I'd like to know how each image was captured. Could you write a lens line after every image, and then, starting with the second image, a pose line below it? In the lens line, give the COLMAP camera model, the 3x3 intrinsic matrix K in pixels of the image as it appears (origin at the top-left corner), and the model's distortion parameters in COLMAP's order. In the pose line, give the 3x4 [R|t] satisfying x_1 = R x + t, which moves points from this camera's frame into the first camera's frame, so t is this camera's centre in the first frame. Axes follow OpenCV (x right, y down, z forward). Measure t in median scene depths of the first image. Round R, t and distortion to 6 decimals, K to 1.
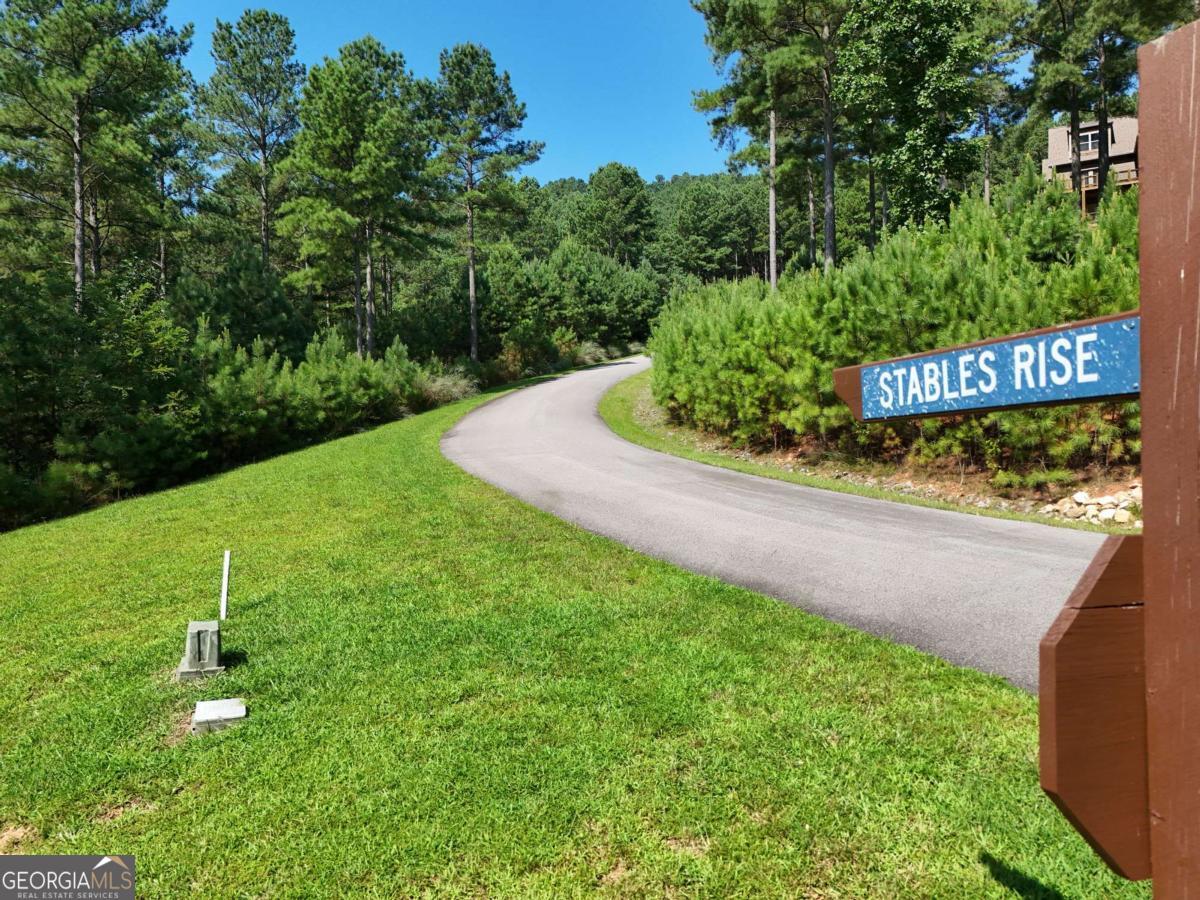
lens RADIAL K [[886.6, 0, 603.8], [0, 886.6, 451.8], [0, 0, 1]] dist [0.068500, -0.048996]
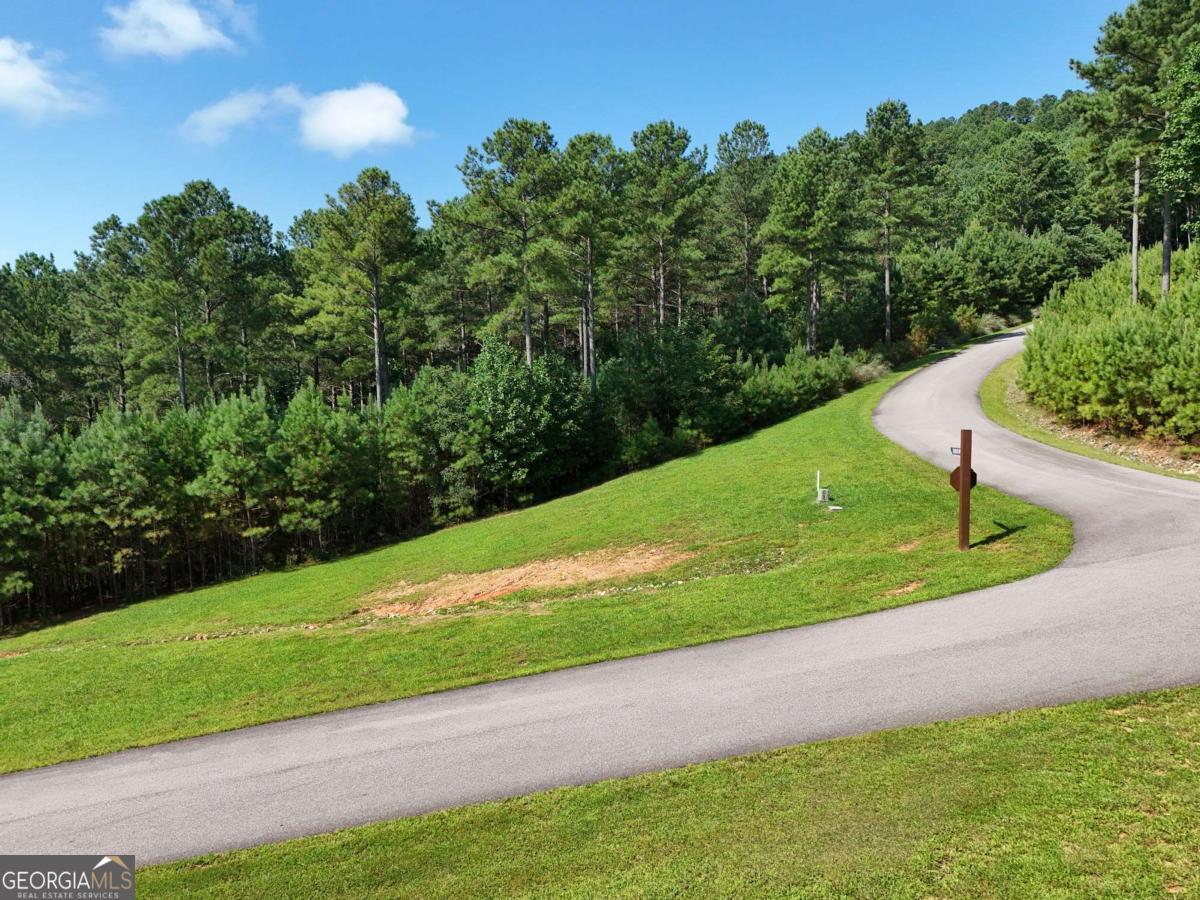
lens RADIAL K [[886.6, 0, 601.1], [0, 886.6, 450.5], [0, 0, 1]] dist [0.068500, -0.048996]
pose [[0.902499, 0.020196, -0.430219, 0.059198], [0.007872, 0.997960, 0.063361, -0.040695], [0.430620, -0.060570, 0.900498, -0.524431]]
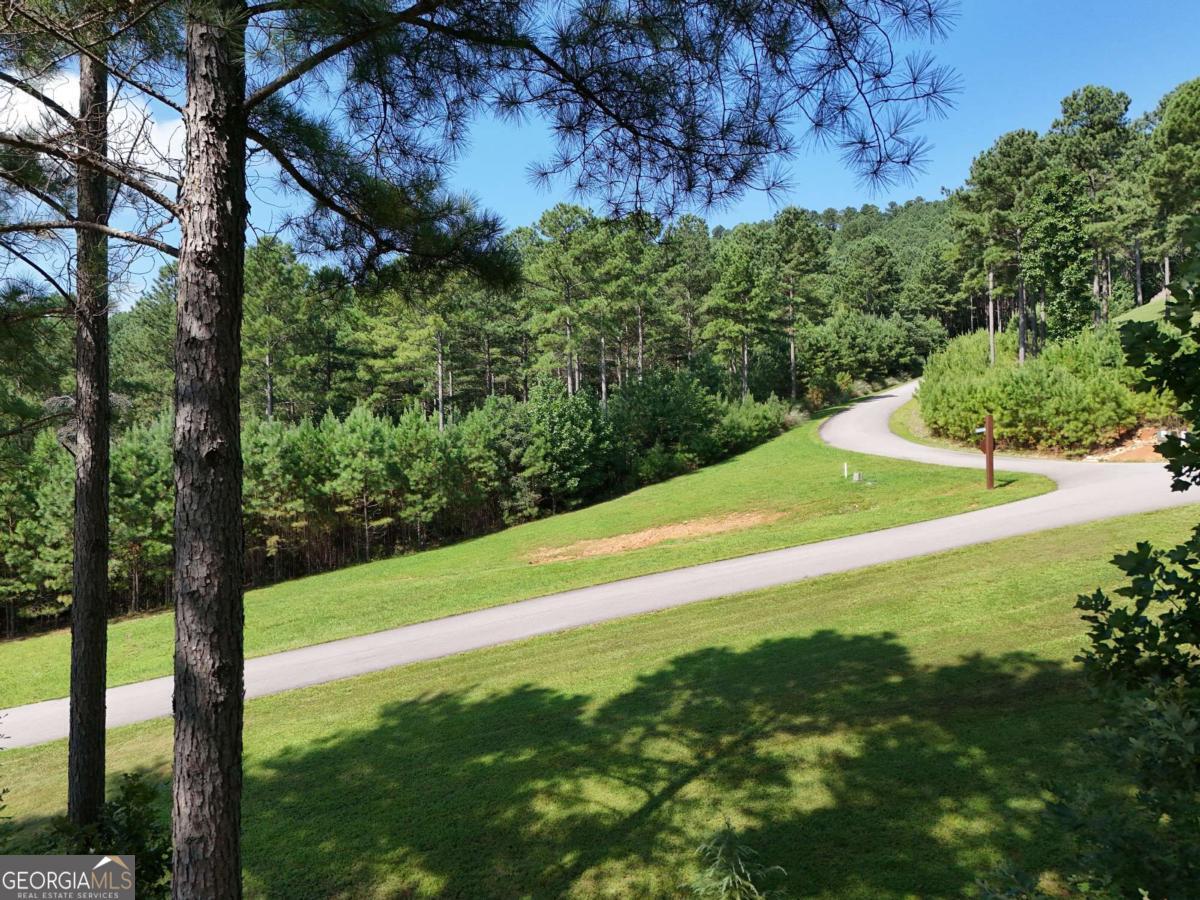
lens RADIAL K [[886.6, 0, 597.9], [0, 886.6, 446.5], [0, 0, 1]] dist [0.068500, -0.048996]
pose [[0.968655, -0.006440, -0.248327, -0.120041], [0.000152, 0.999679, -0.025334, 0.032712], [0.248410, 0.024502, 0.968345, -0.867606]]
